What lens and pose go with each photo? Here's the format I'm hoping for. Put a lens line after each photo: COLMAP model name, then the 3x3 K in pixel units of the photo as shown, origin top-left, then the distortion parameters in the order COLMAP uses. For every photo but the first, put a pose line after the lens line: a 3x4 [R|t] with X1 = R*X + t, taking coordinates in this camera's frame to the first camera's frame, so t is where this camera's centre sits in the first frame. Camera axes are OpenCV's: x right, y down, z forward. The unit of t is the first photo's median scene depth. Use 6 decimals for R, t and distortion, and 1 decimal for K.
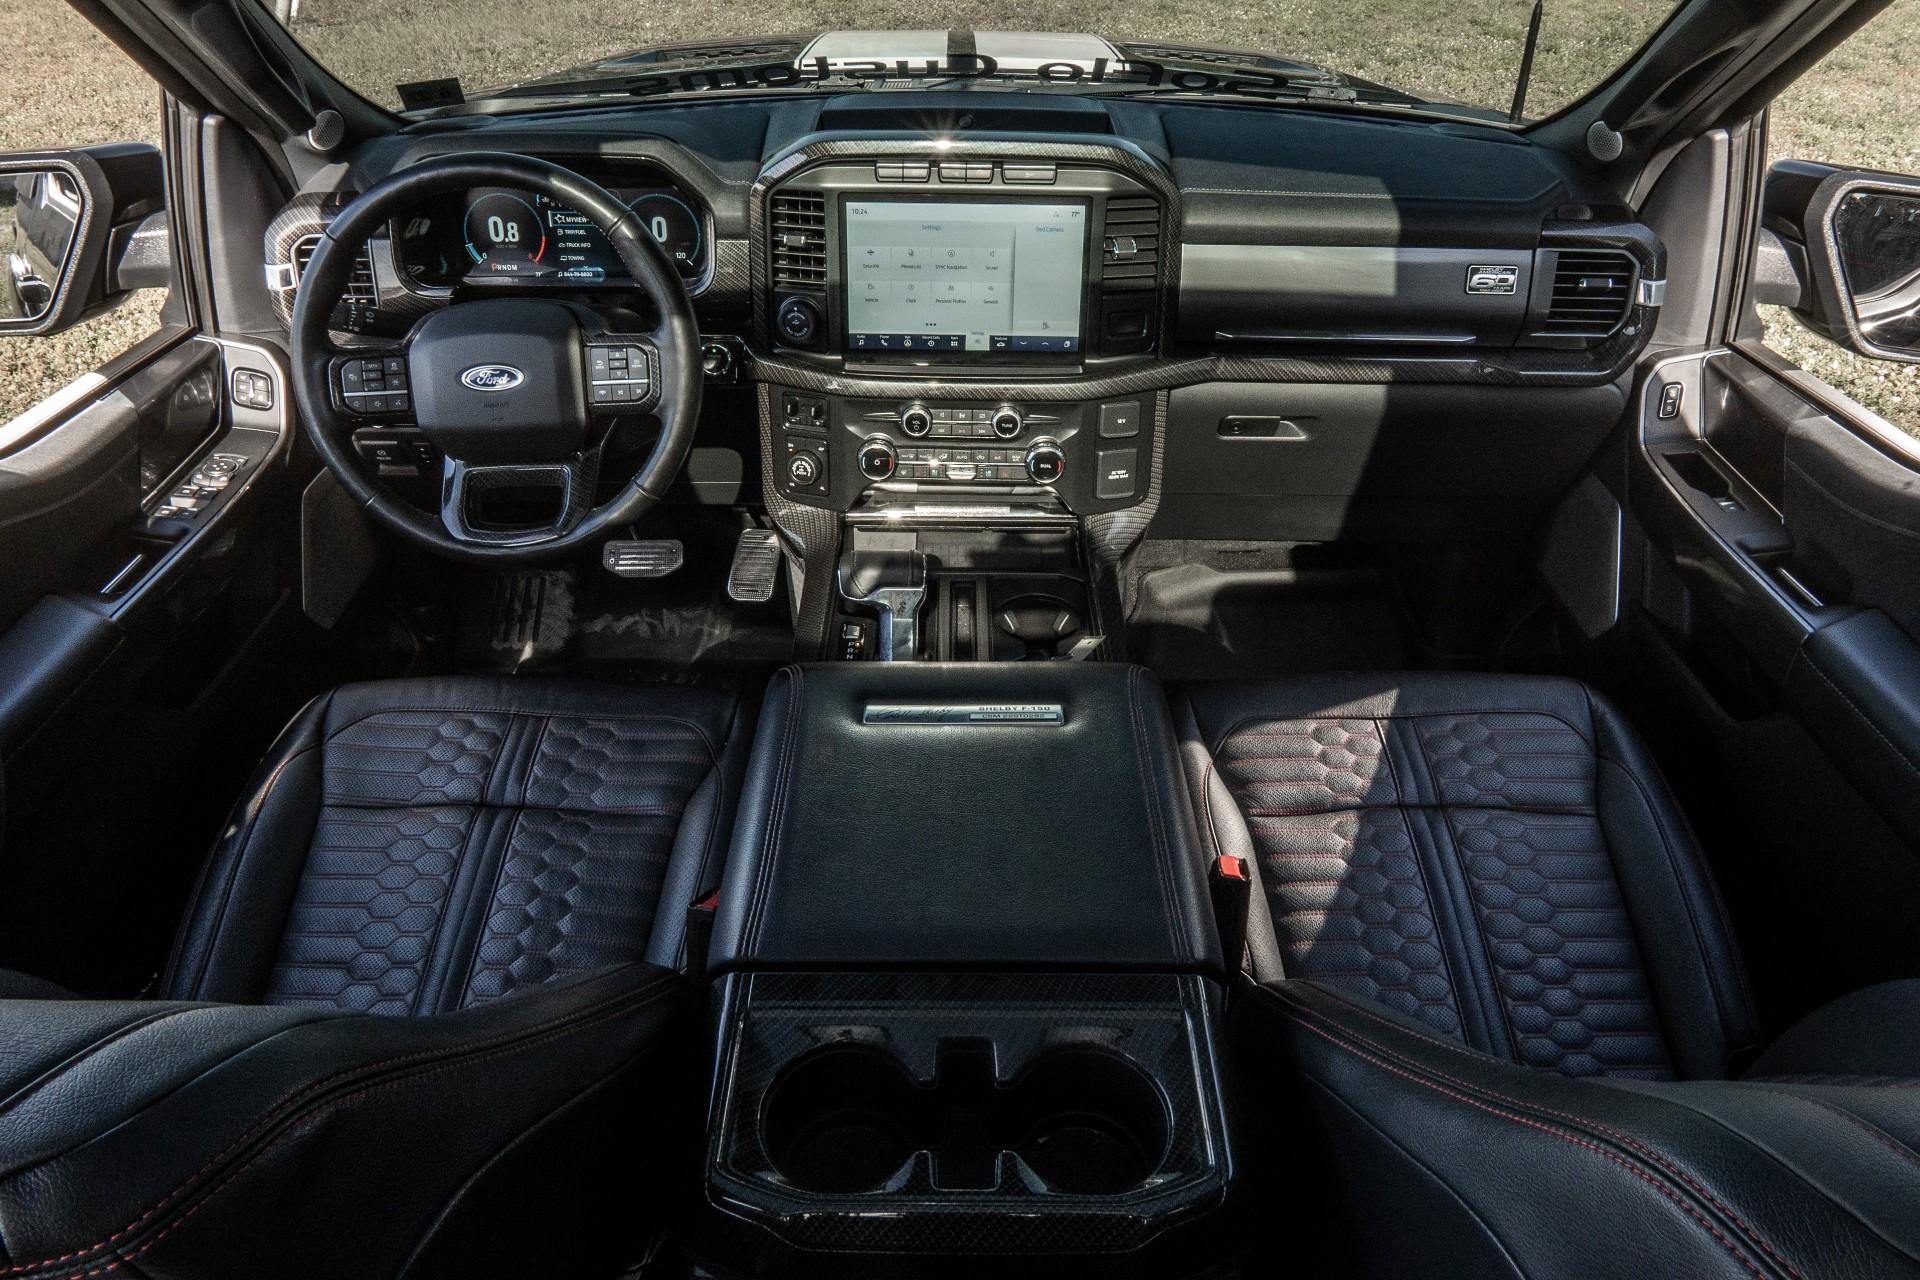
lens RADIAL K [[1219.4, 0, 956.9], [0, 1219.4, 527.9], [0, 0, 1]] dist [-0.033824, 0.002160]
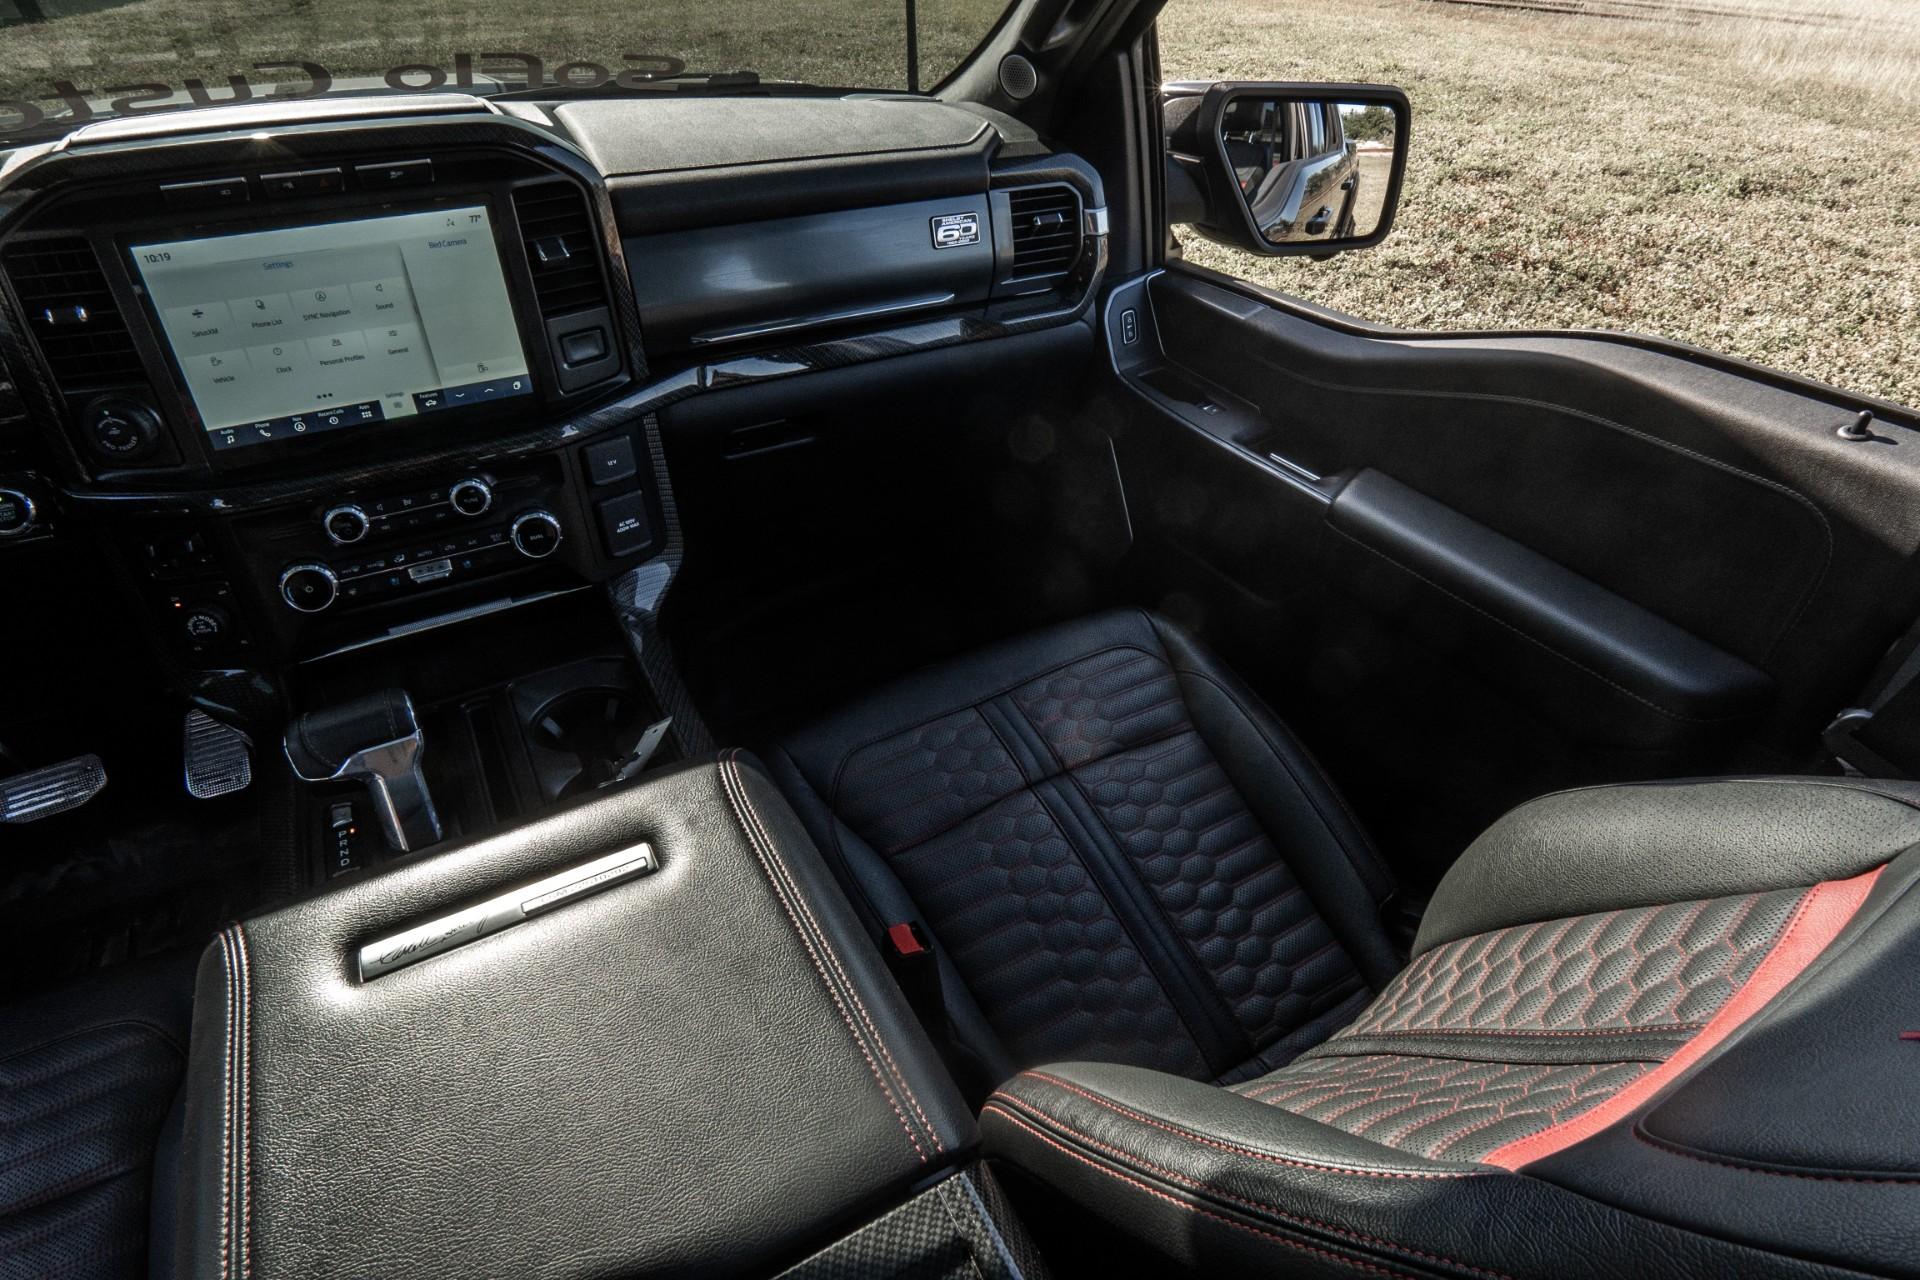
lens RADIAL K [[1018.5, 0, 959.0], [0, 1018.5, 641.6], [0, 0, 1]] dist [-0.032567, 0.007017]
pose [[0.871243, -0.293792, 0.393219, 0.032452], [0.259337, 0.955670, 0.139421, -0.004758], [-0.416749, -0.019493, 0.908813, 0.262982]]
